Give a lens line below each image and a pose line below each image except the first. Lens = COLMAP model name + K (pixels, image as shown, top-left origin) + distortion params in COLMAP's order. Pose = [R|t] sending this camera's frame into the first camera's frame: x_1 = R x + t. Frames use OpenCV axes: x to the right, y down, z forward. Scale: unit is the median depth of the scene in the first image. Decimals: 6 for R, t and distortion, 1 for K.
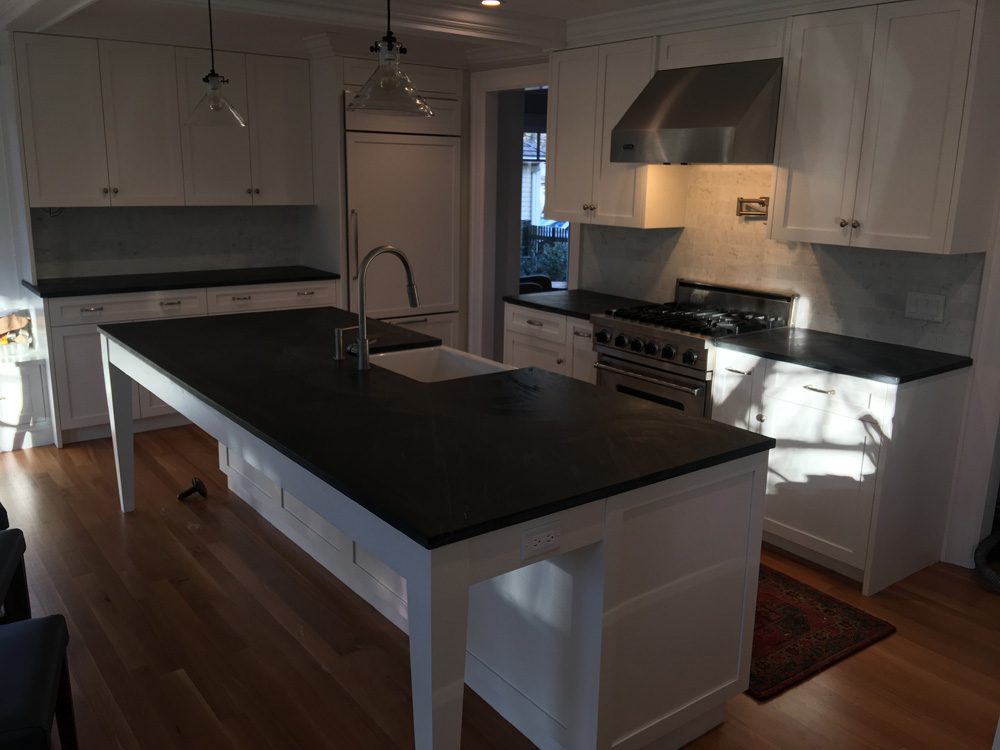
lens RADIAL K [[845.5, 0, 502.1], [0, 845.5, 370.4], [0, 0, 1]] dist [0.075272, -0.115051]
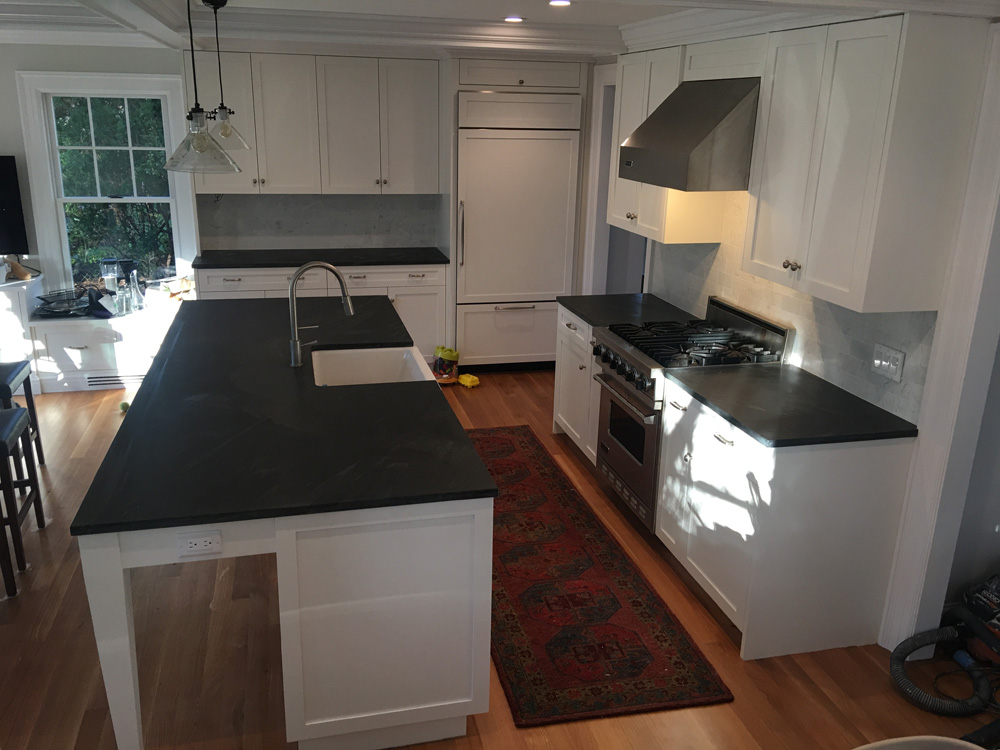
lens RADIAL K [[845.5, 0, 502.1], [0, 845.5, 370.4], [0, 0, 1]] dist [0.075272, -0.115051]
pose [[0.917345, 0.117607, -0.380325, 0.484310], [-0.095606, 0.992490, 0.076304, -0.099421], [0.386443, -0.033636, 0.921700, 0.028684]]
